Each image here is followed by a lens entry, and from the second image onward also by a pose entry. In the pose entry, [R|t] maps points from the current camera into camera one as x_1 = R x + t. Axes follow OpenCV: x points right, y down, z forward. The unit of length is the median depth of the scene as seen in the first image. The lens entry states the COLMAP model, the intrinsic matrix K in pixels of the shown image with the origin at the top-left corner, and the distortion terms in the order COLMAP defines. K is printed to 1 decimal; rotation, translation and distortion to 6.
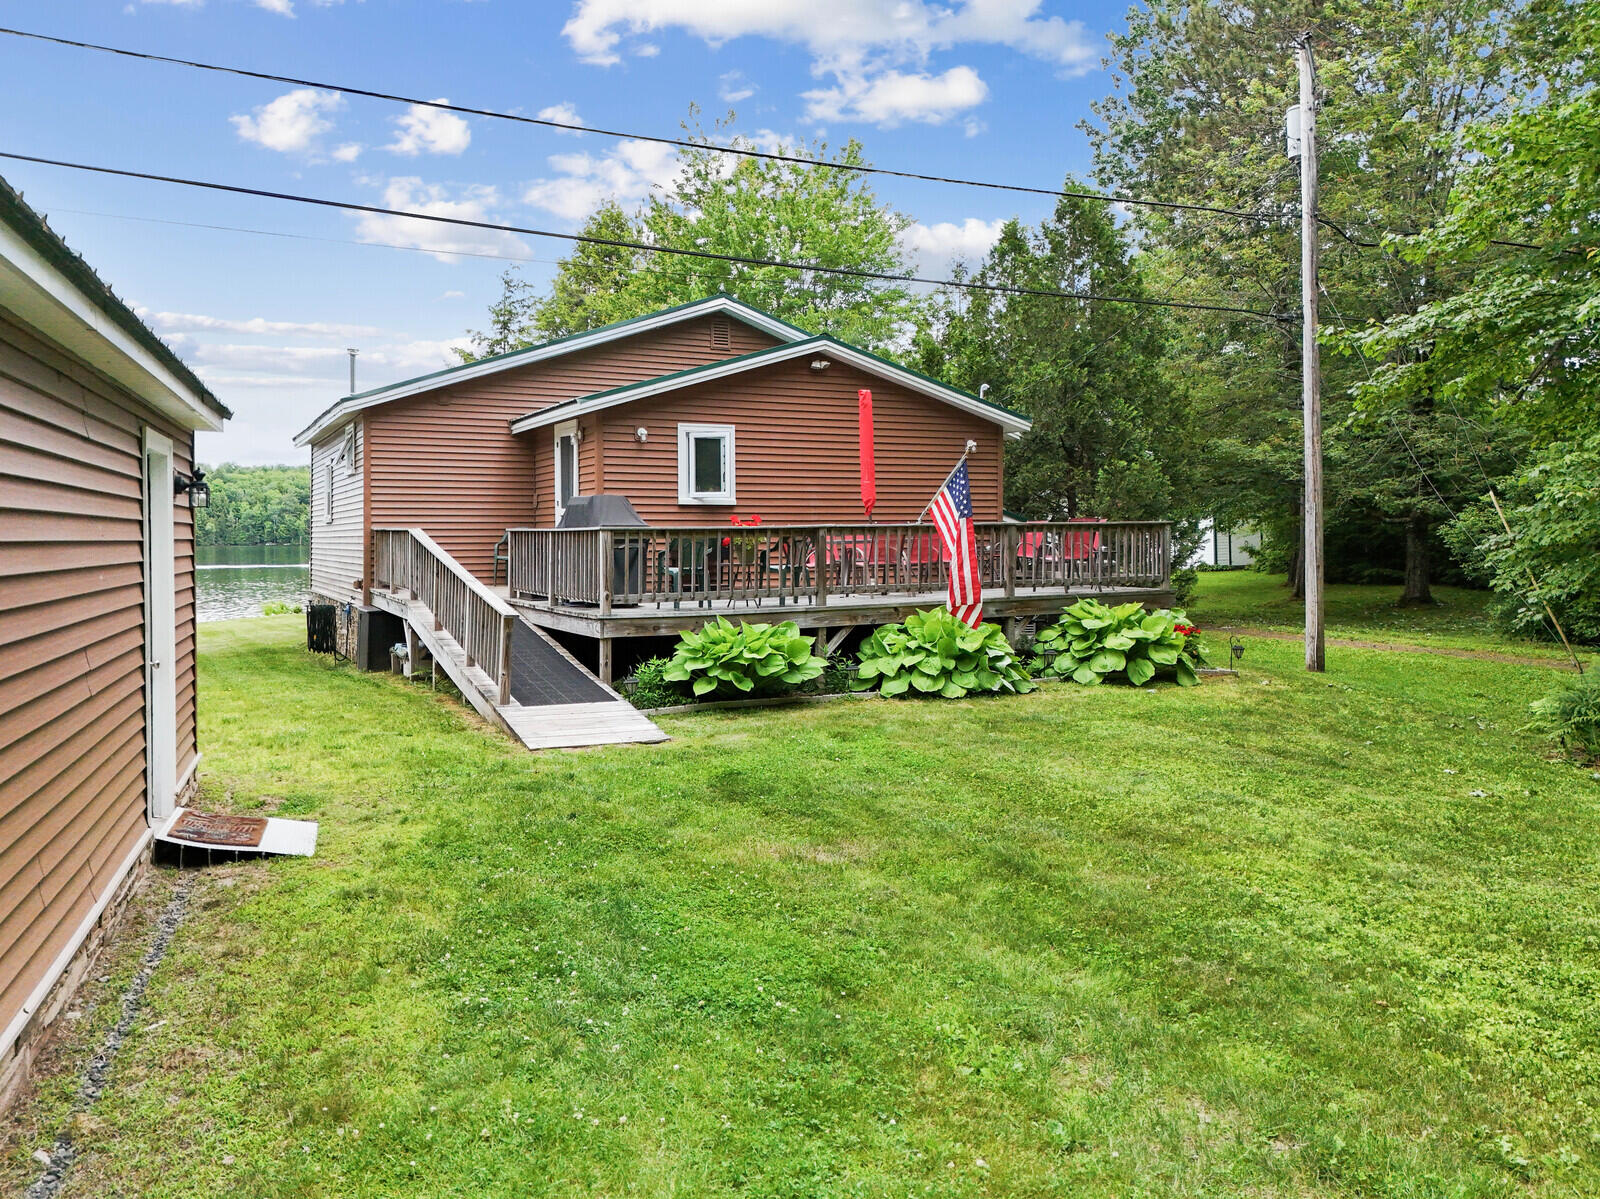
lens RADIAL K [[1325.1, 0, 801.7], [0, 1325.1, 540.3], [0, 0, 1]] dist [0.034371, -0.004712]
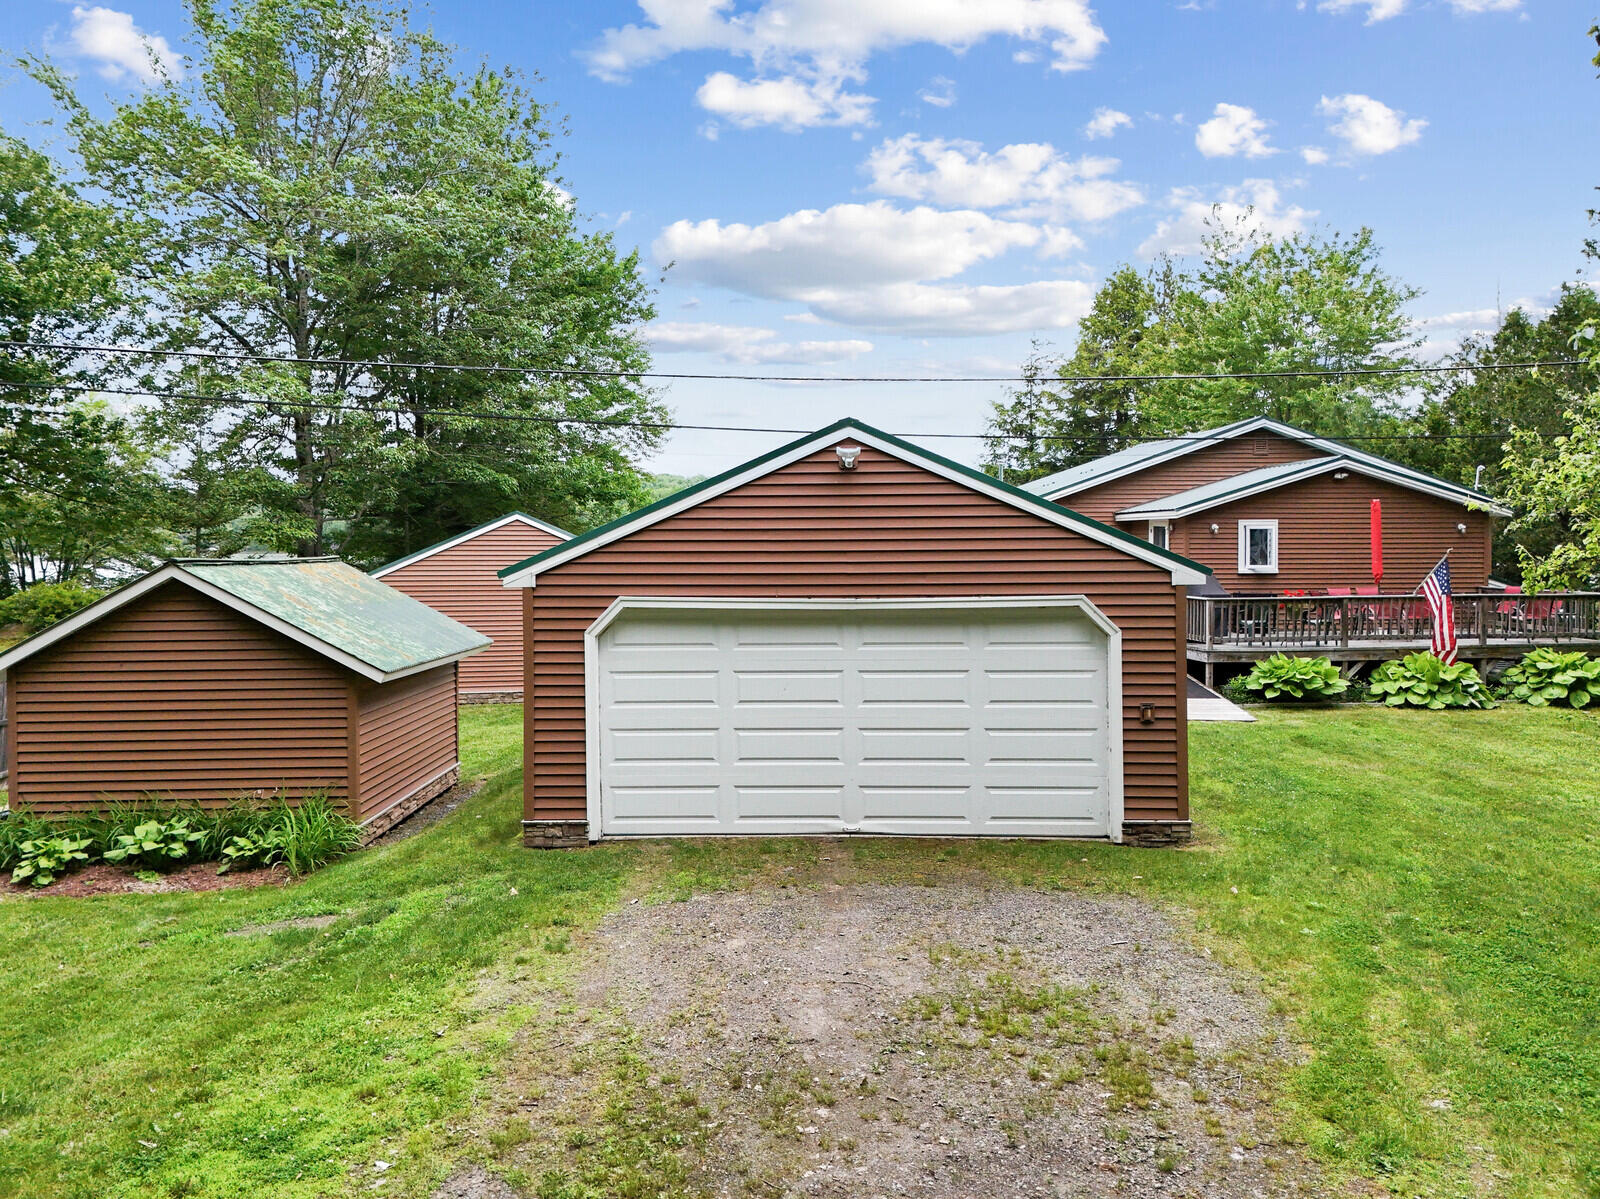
lens RADIAL K [[1325.1, 0, 801.7], [0, 1325.1, 540.3], [0, 0, 1]] dist [0.034371, -0.004712]
pose [[0.937355, 0.007467, -0.348297, -0.039940], [-0.010421, 0.999924, -0.006608, -0.061708], [0.348221, 0.009823, 0.937361, -0.729904]]
